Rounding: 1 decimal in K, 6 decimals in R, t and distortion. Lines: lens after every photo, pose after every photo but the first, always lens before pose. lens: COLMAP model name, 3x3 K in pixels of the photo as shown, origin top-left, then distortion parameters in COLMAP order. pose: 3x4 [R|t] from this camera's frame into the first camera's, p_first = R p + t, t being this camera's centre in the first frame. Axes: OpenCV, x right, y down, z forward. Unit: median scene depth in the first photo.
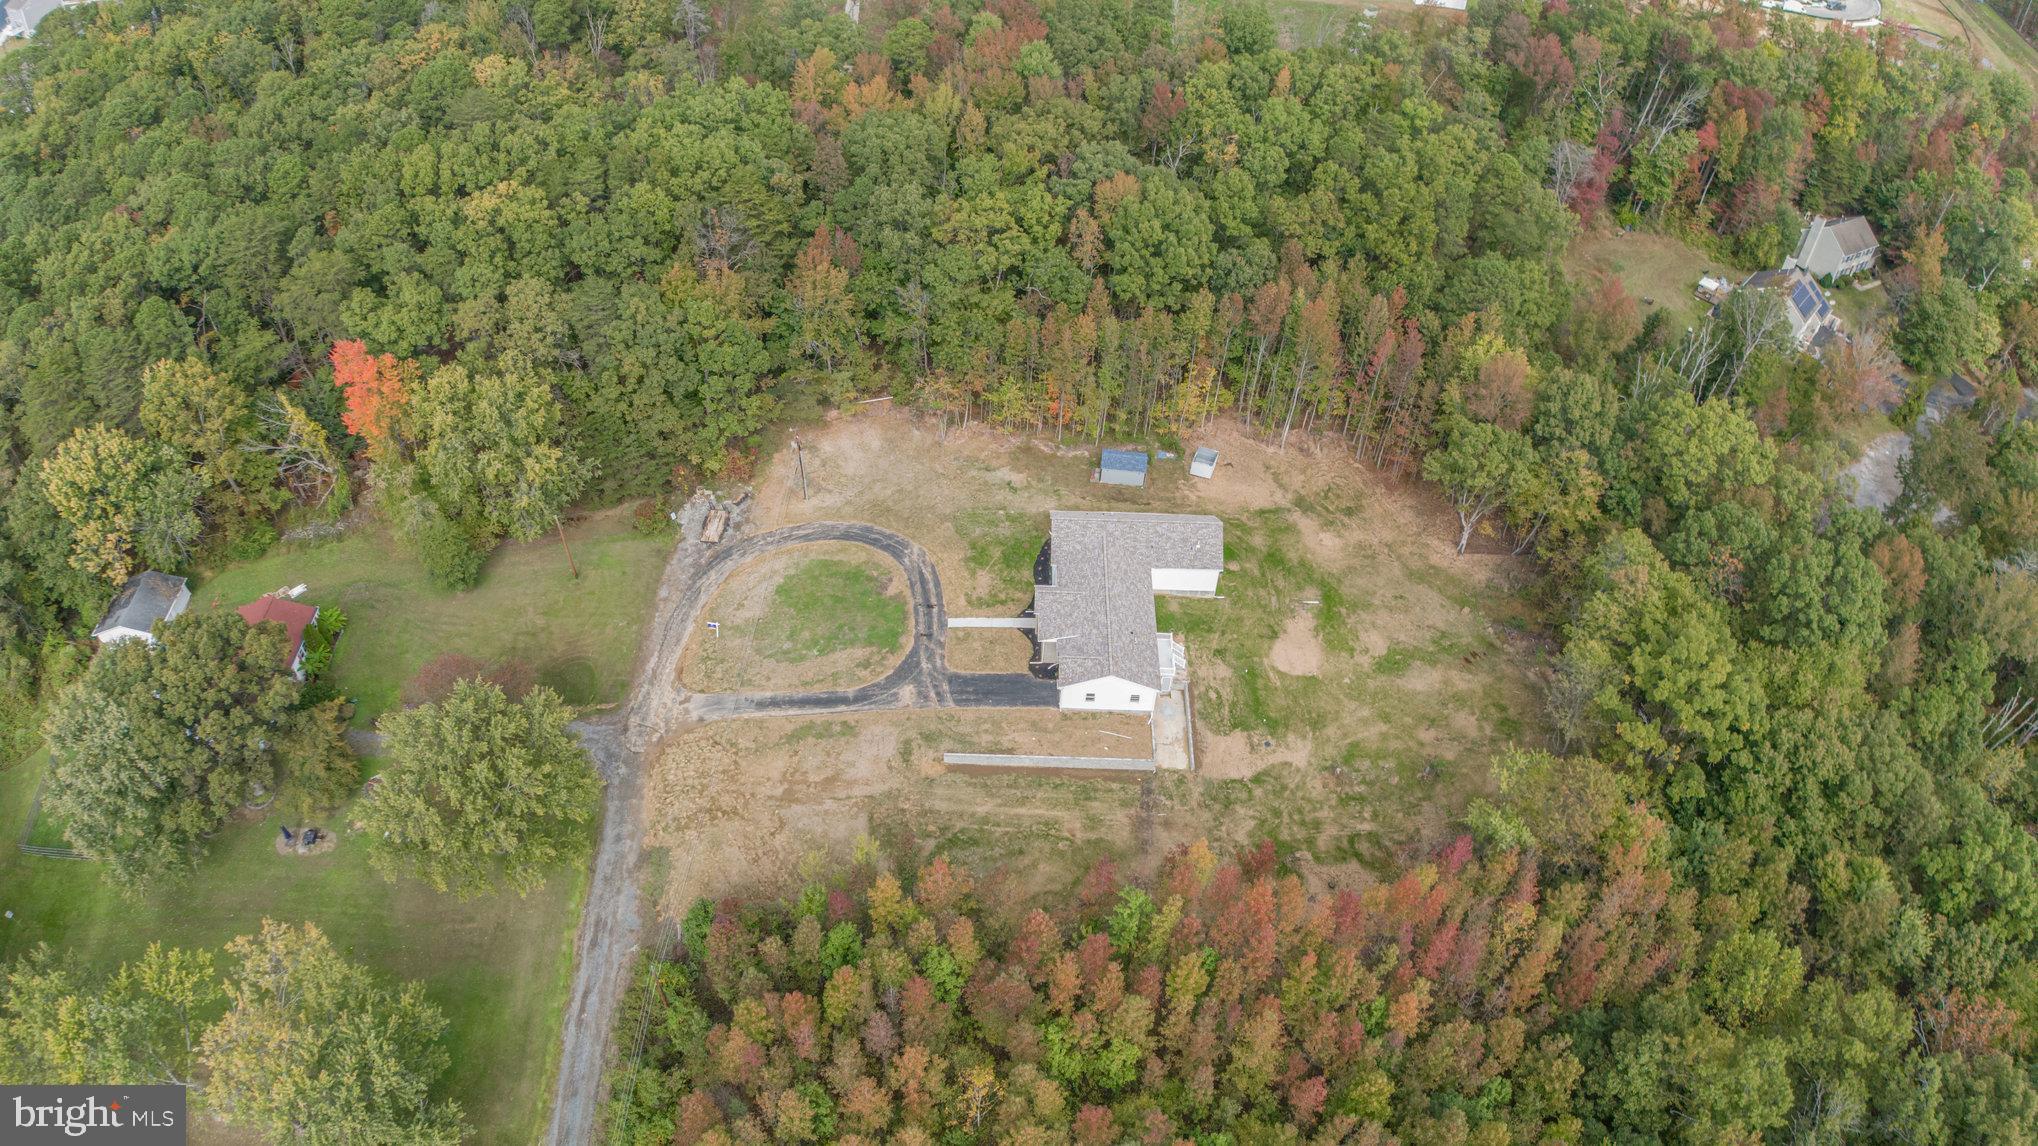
lens RADIAL K [[1252.3, 0, 1026.8], [0, 1252.3, 559.2], [0, 0, 1]] dist [-0.159435, 0.002050]
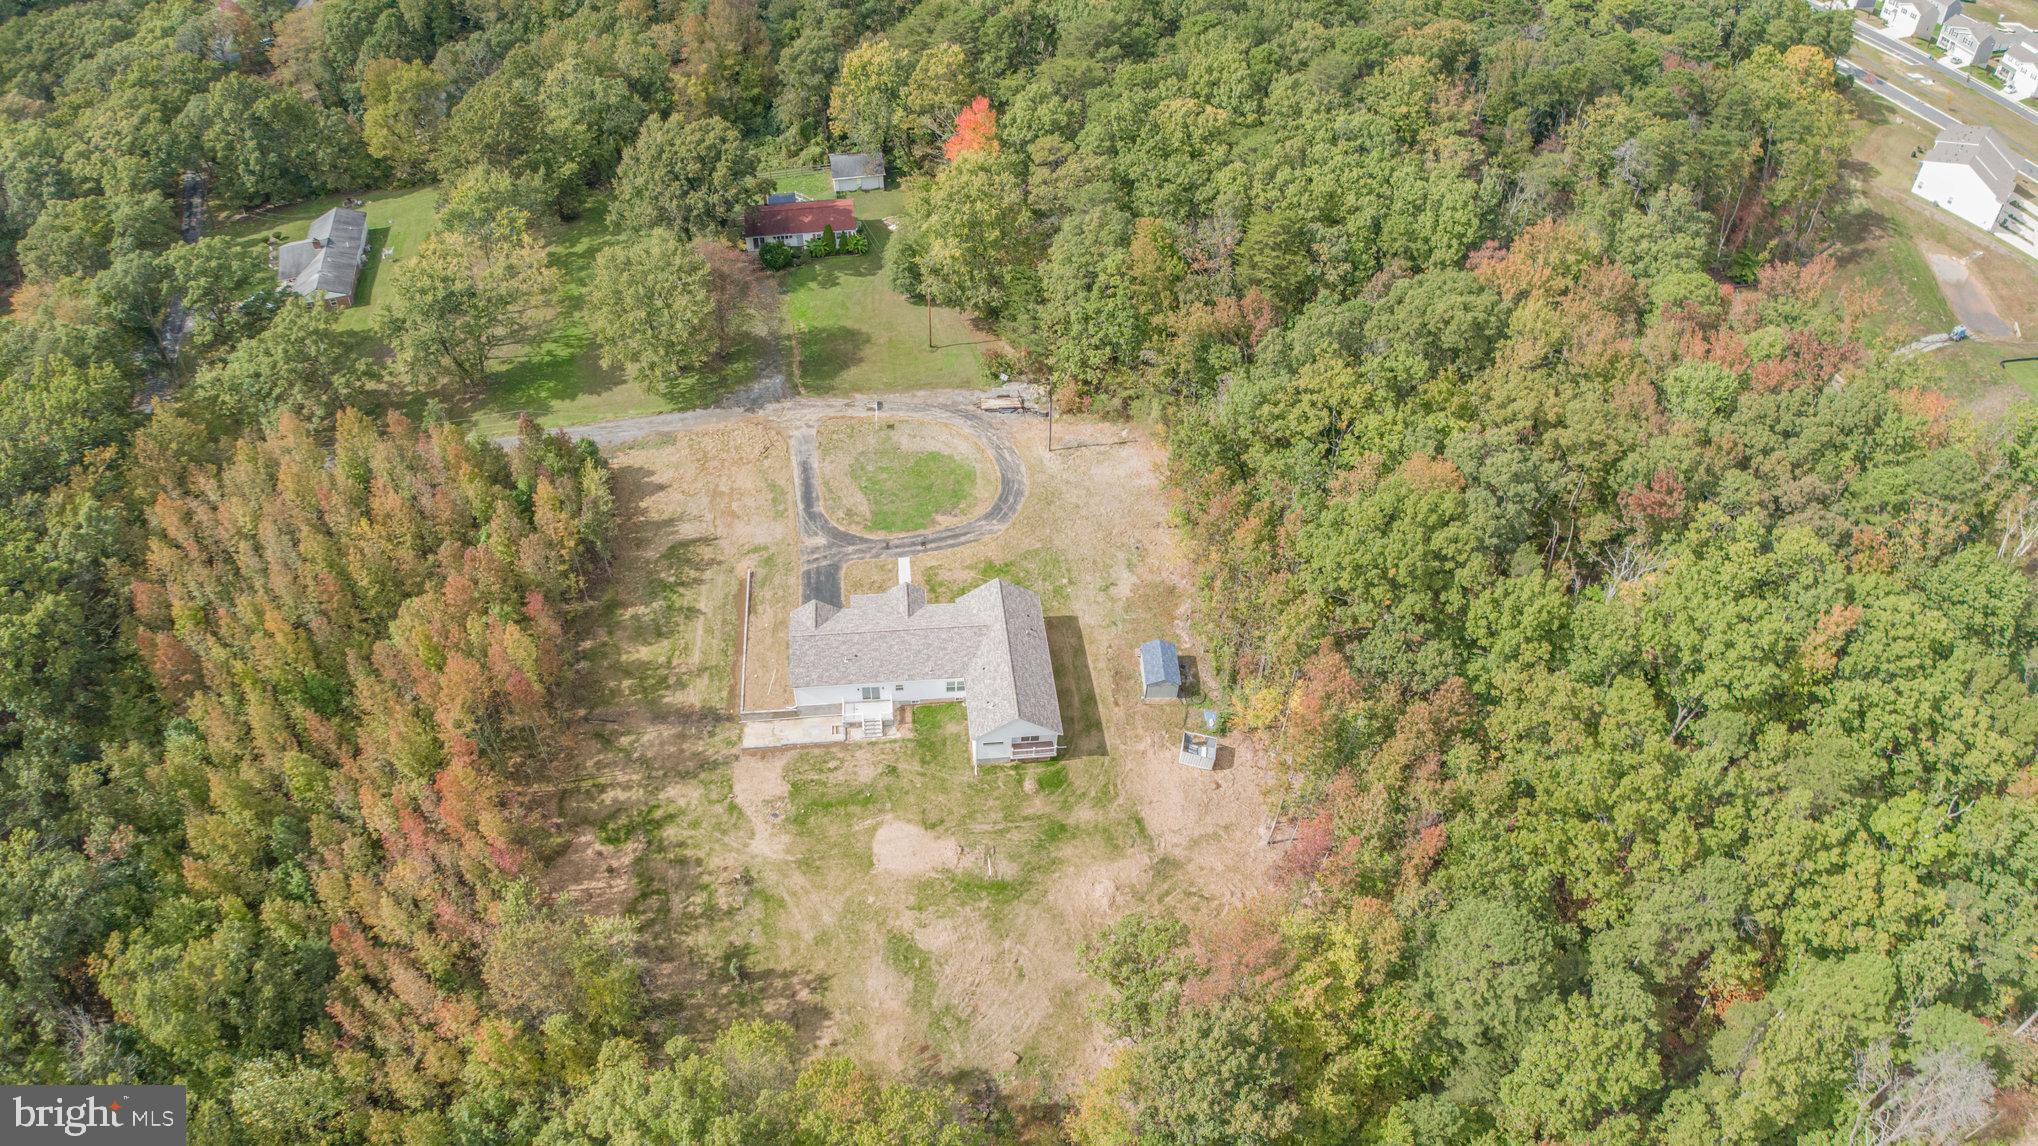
lens RADIAL K [[1252.3, 0, 1026.8], [0, 1252.3, 559.2], [0, 0, 1]] dist [-0.159435, 0.002050]
pose [[0.122644, 0.674366, -0.728141, 0.751802], [-0.709467, 0.572609, 0.410823, -0.476533], [0.693985, 0.466207, 0.548667, 0.502553]]
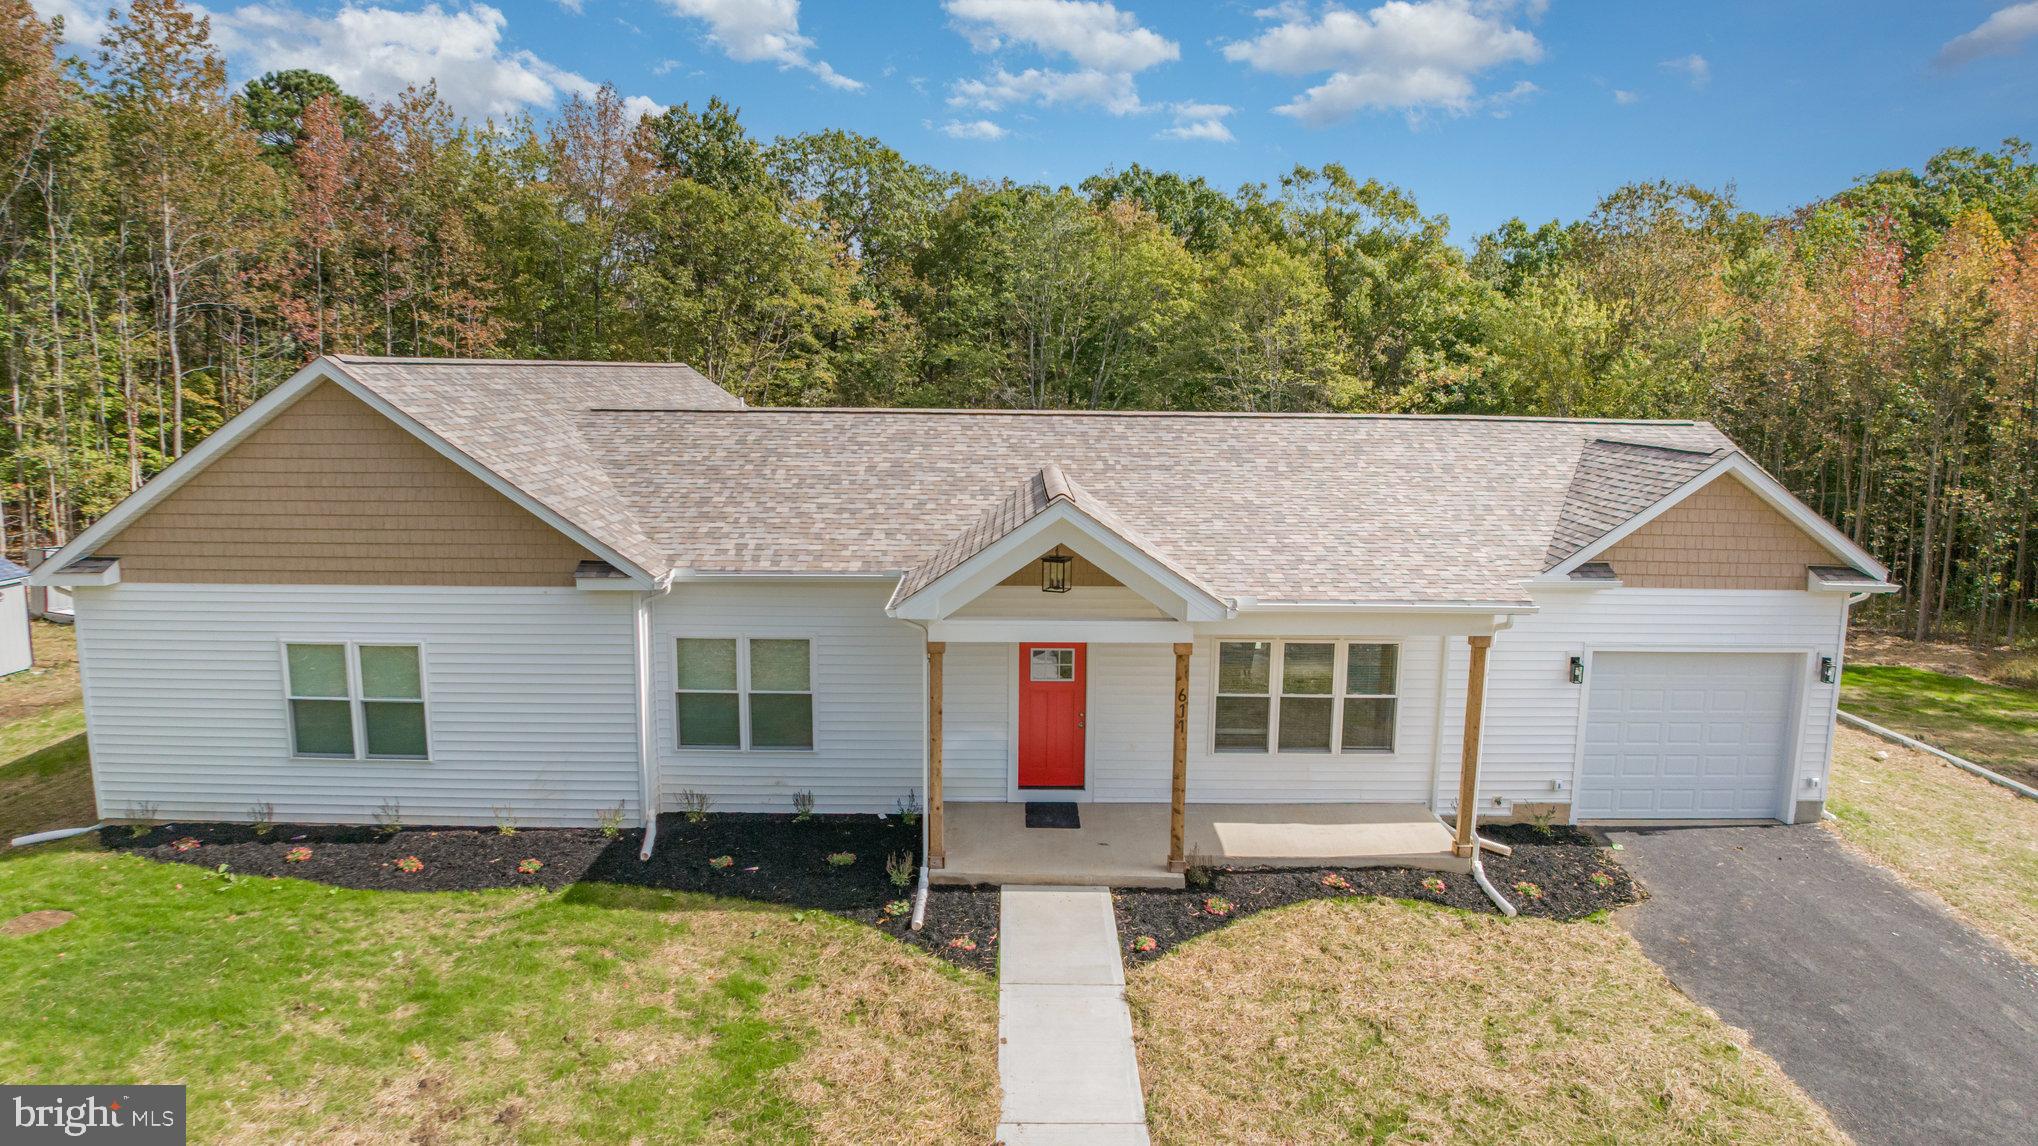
lens RADIAL K [[1217.4, 0, 1018.8], [0, 1217.4, 597.1], [0, 0, 1]] dist [-0.070376, -0.000091]
pose [[-0.016866, -0.217542, 0.975905, -0.100320], [0.684003, 0.709405, 0.169957, 0.010427], [-0.729284, 0.670388, 0.136834, 0.997579]]
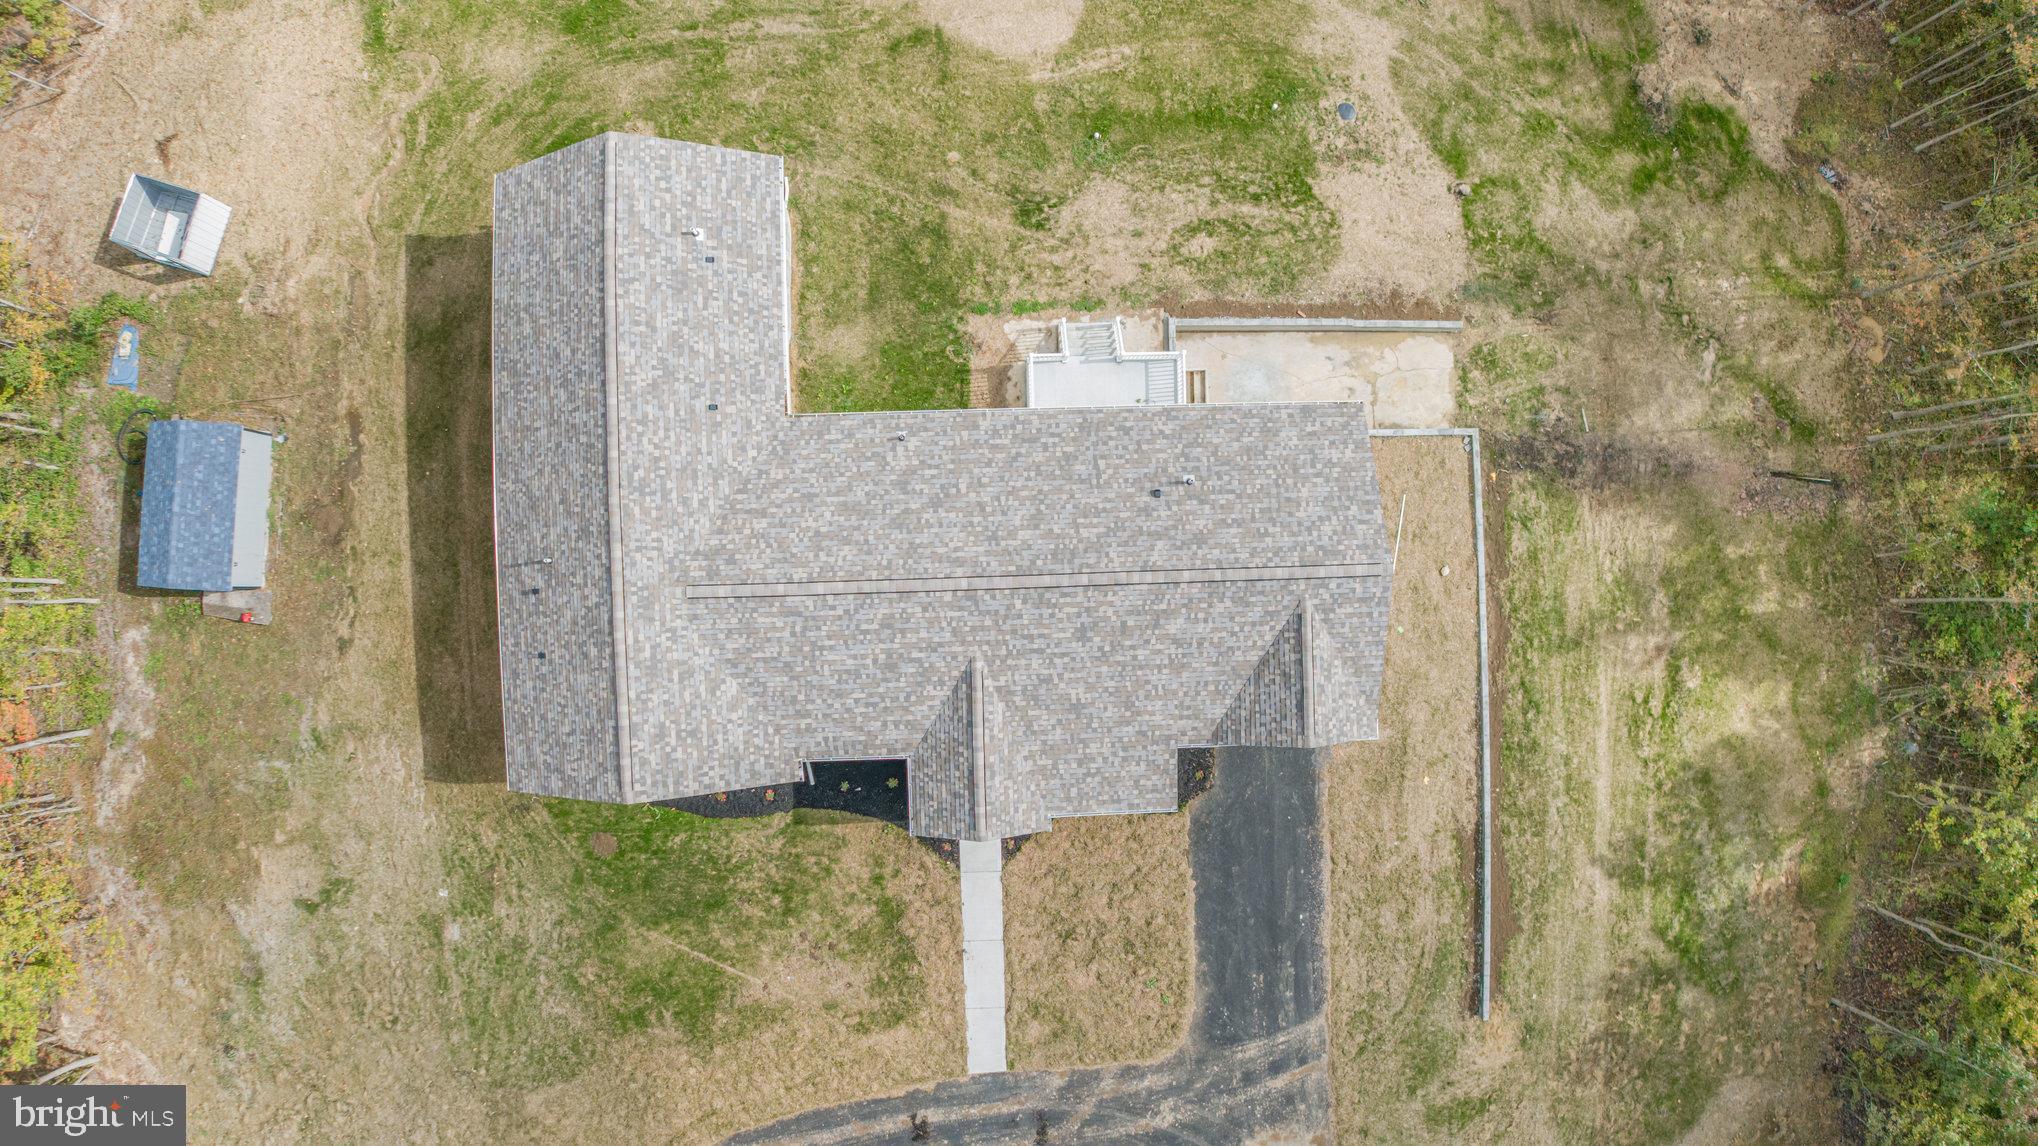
lens RADIAL K [[1171.4, 0, 1019.0], [0, 1171.4, 573.0], [0, 0, 1]] dist [-0.151854, 0.002566]
pose [[-0.040557, -0.998555, -0.035252, 0.074656], [0.659318, -0.053255, 0.749976, -0.156538], [-0.750770, 0.007175, 0.660525, 0.829164]]
